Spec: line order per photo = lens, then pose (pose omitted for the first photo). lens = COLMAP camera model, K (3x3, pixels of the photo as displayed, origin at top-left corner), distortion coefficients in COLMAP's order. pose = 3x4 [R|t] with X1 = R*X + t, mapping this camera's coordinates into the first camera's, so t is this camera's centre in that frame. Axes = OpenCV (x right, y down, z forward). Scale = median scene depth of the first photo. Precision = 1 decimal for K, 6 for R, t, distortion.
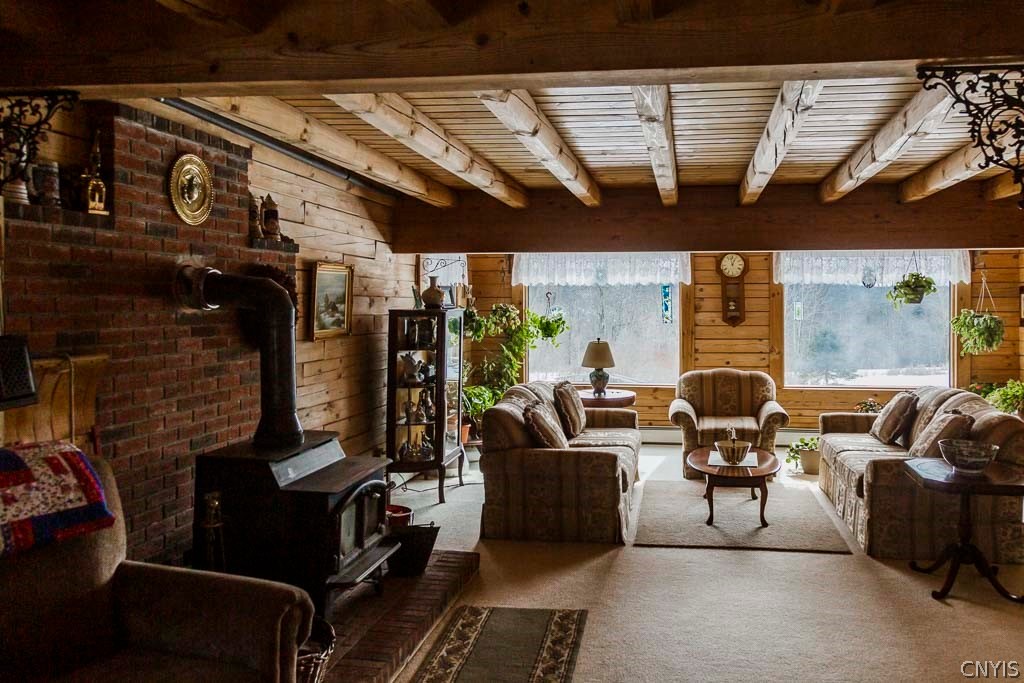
lens RADIAL K [[829.3, 0, 512.1], [0, 829.3, 296.0], [0, 0, 1]] dist [0.052812, 0.003363]
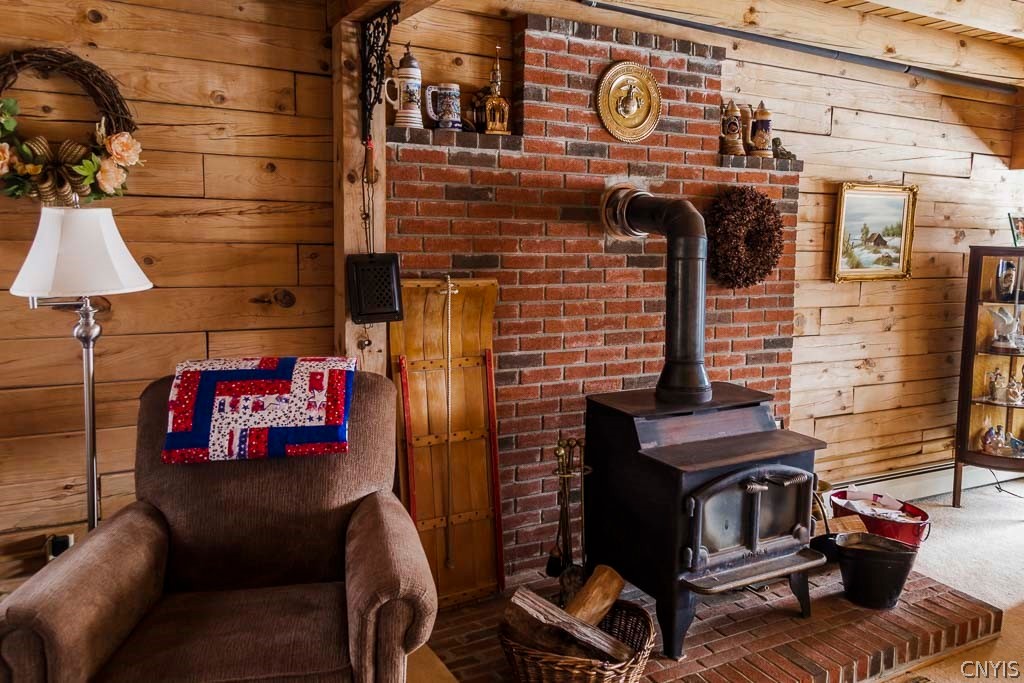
lens RADIAL K [[829.3, 0, 512.1], [0, 829.3, 296.0], [0, 0, 1]] dist [0.052812, 0.003363]
pose [[0.677692, 0.068946, -0.732106, 0.206463], [-0.014083, 0.996629, 0.080821, 0.009729], [0.735211, -0.044462, 0.676379, 0.308281]]
